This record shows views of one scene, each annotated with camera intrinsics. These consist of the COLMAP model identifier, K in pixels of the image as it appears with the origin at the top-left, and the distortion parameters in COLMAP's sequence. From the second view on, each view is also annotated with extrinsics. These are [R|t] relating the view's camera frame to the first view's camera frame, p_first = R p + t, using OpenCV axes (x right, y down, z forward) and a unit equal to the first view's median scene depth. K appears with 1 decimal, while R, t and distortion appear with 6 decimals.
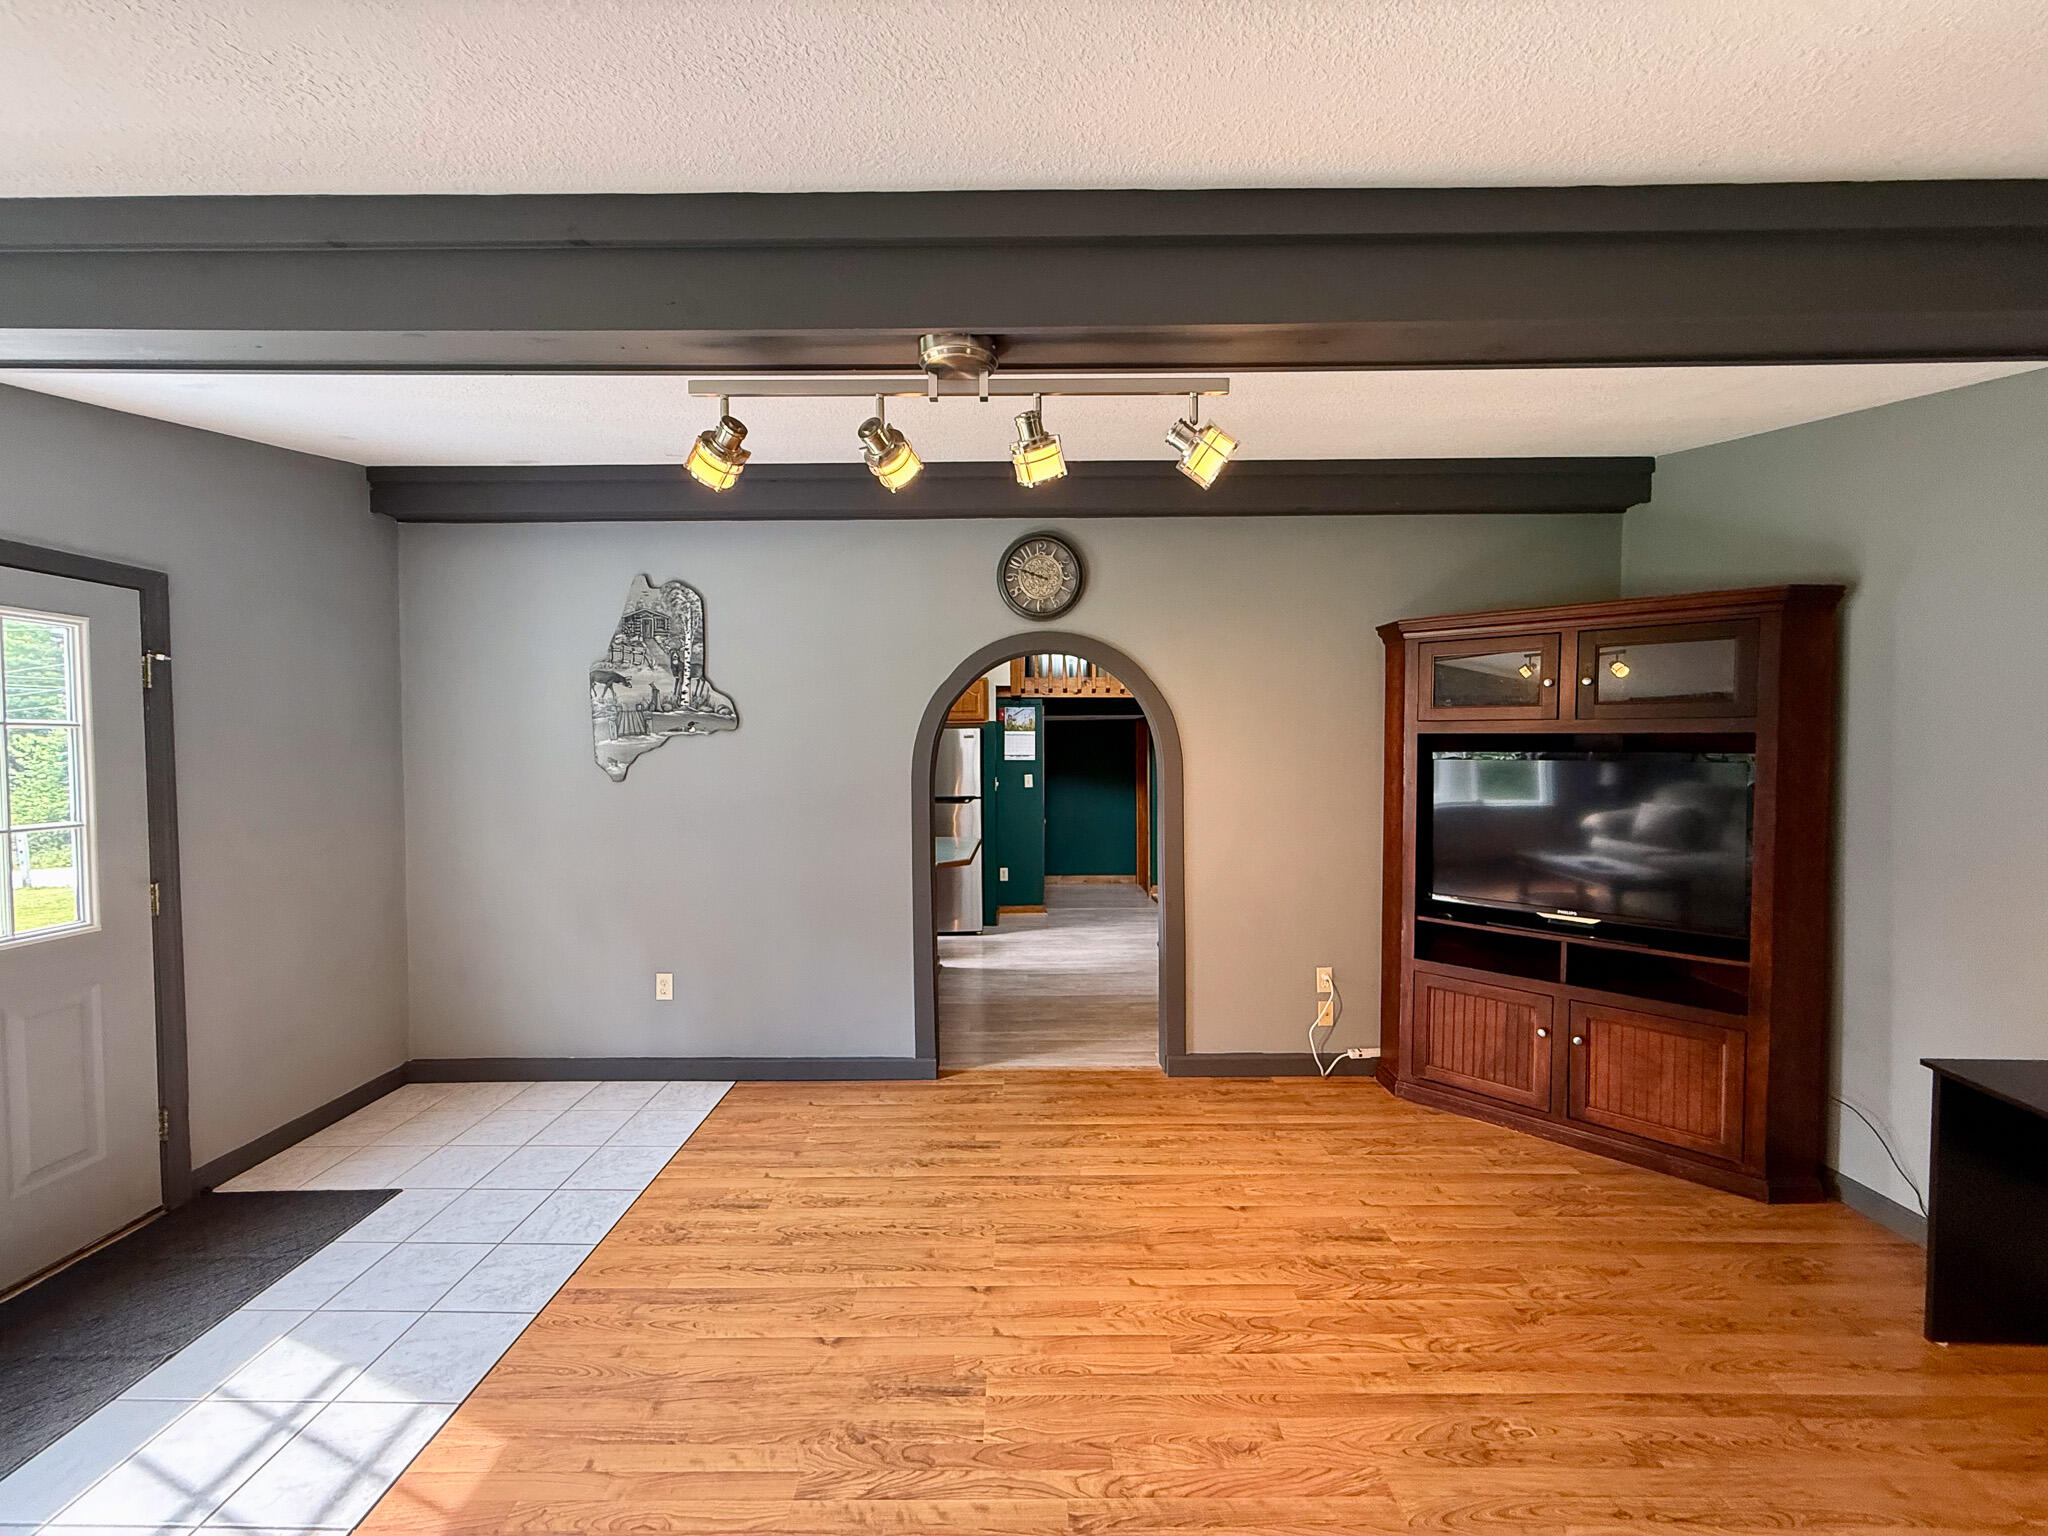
lens RADIAL K [[809.1, 0, 1007.8], [0, 809.1, 762.8], [0, 0, 1]] dist [0.000522, 0.000261]
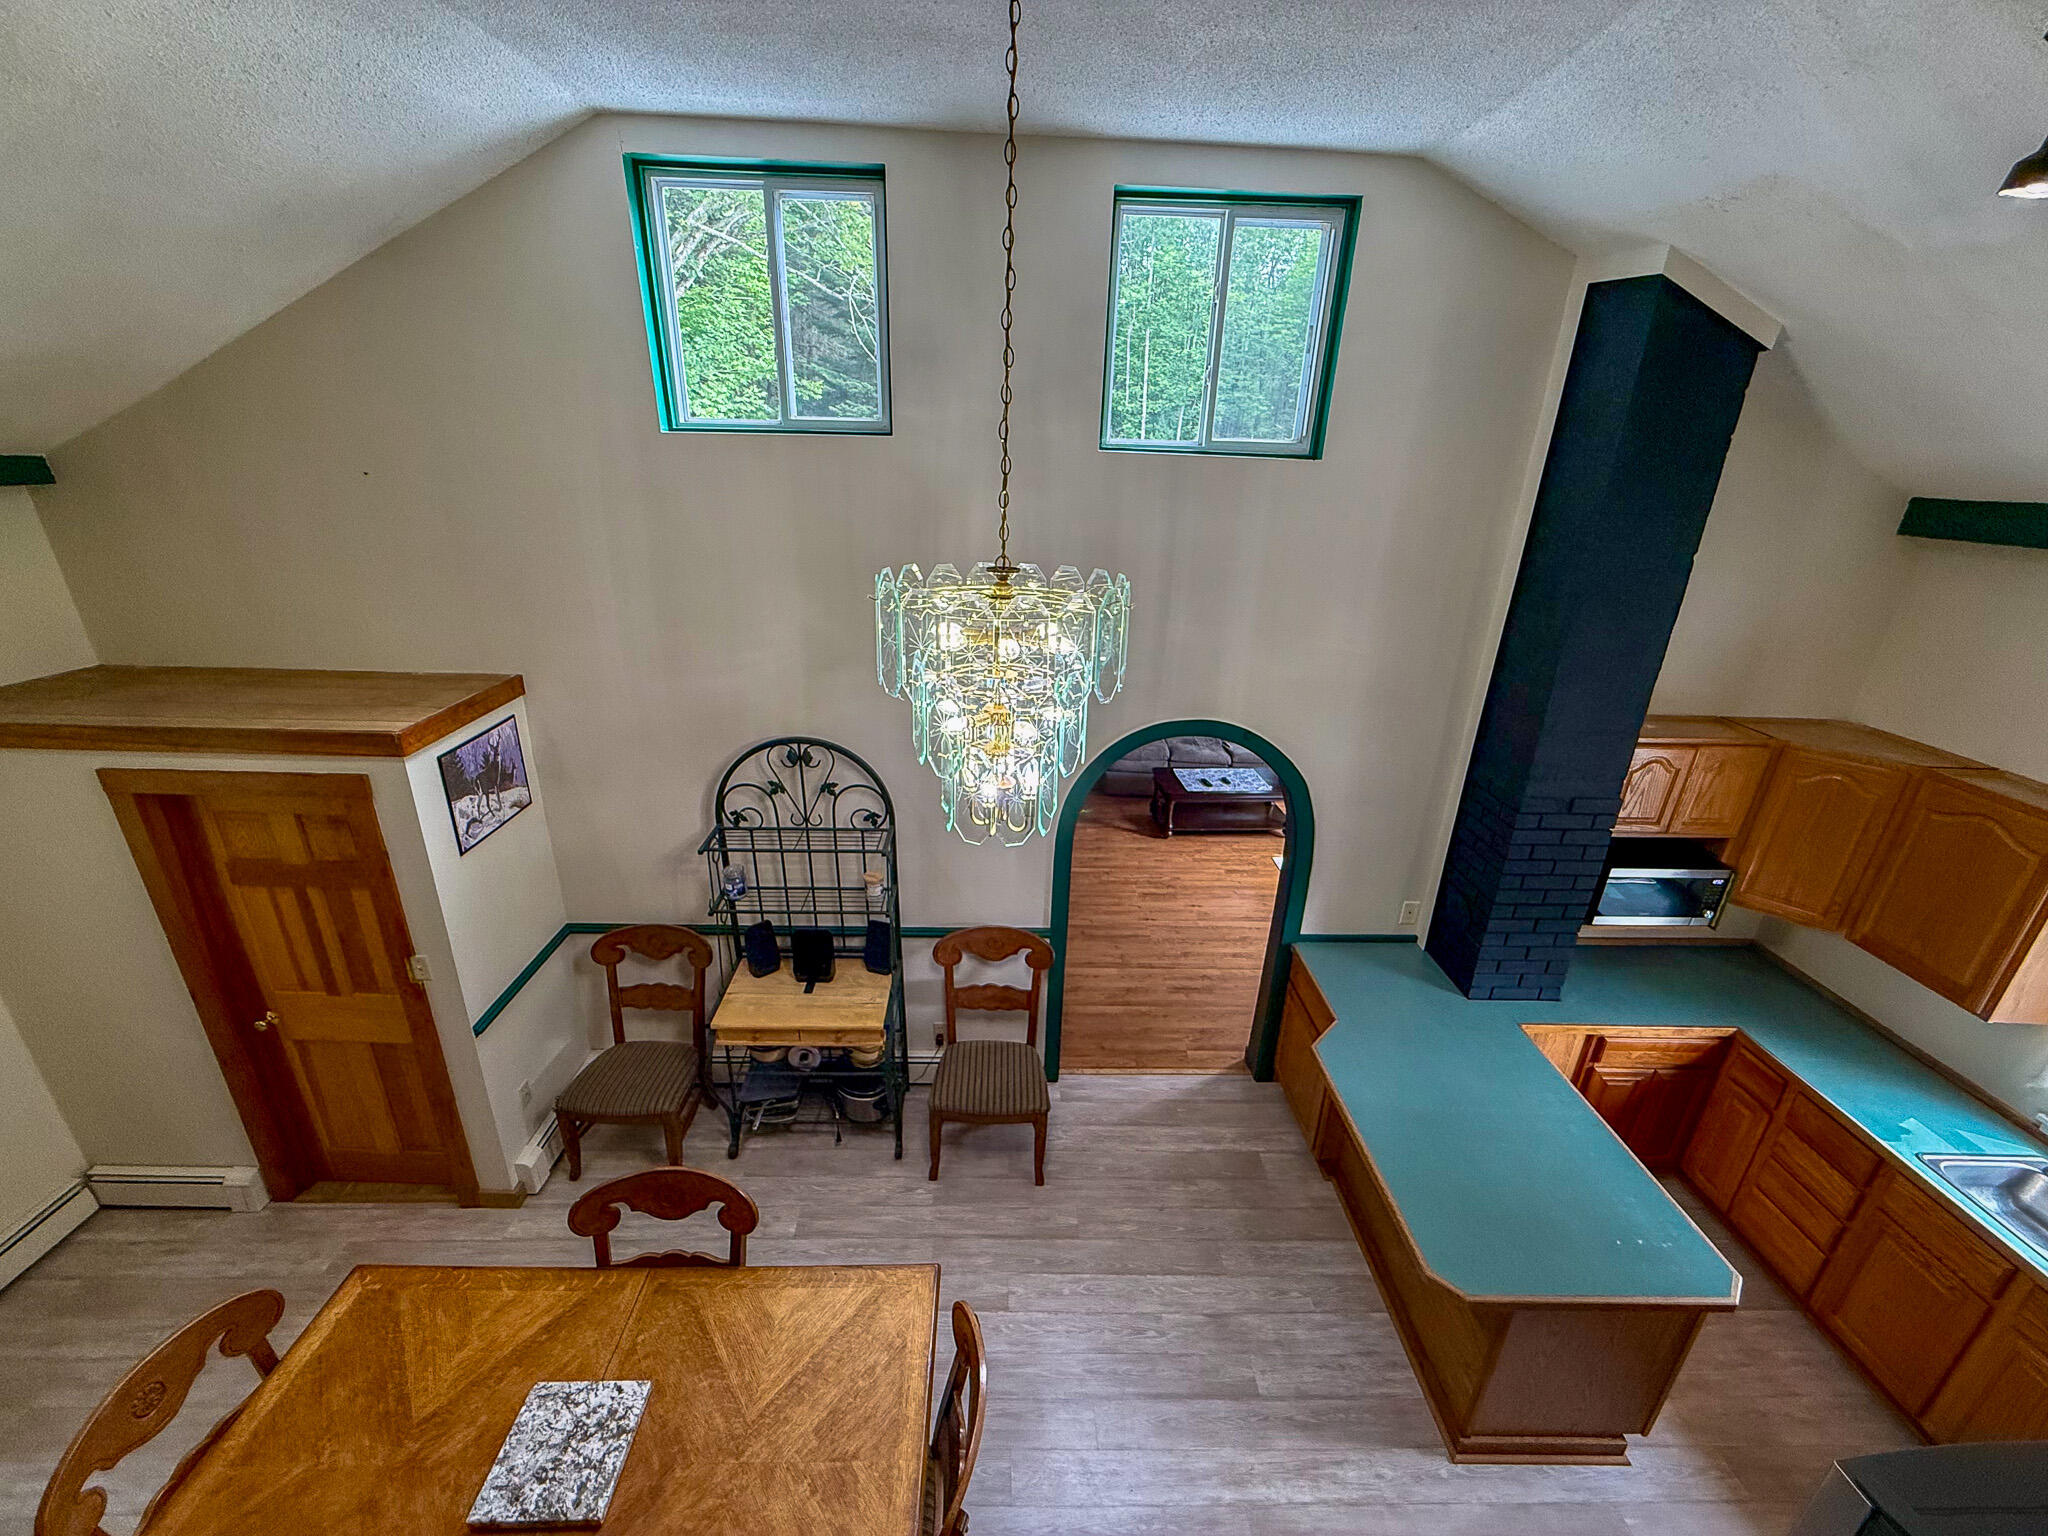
lens RADIAL K [[809.1, 0, 1024.4], [0, 809.1, 760.2], [0, 0, 1]] dist [0.000522, 0.000261]
pose [[-0.998481, -0.005947, -0.054781, 0.380555], [-0.026143, 0.926271, 0.375951, -0.575828], [0.048506, 0.376812, -0.925019, 2.377926]]
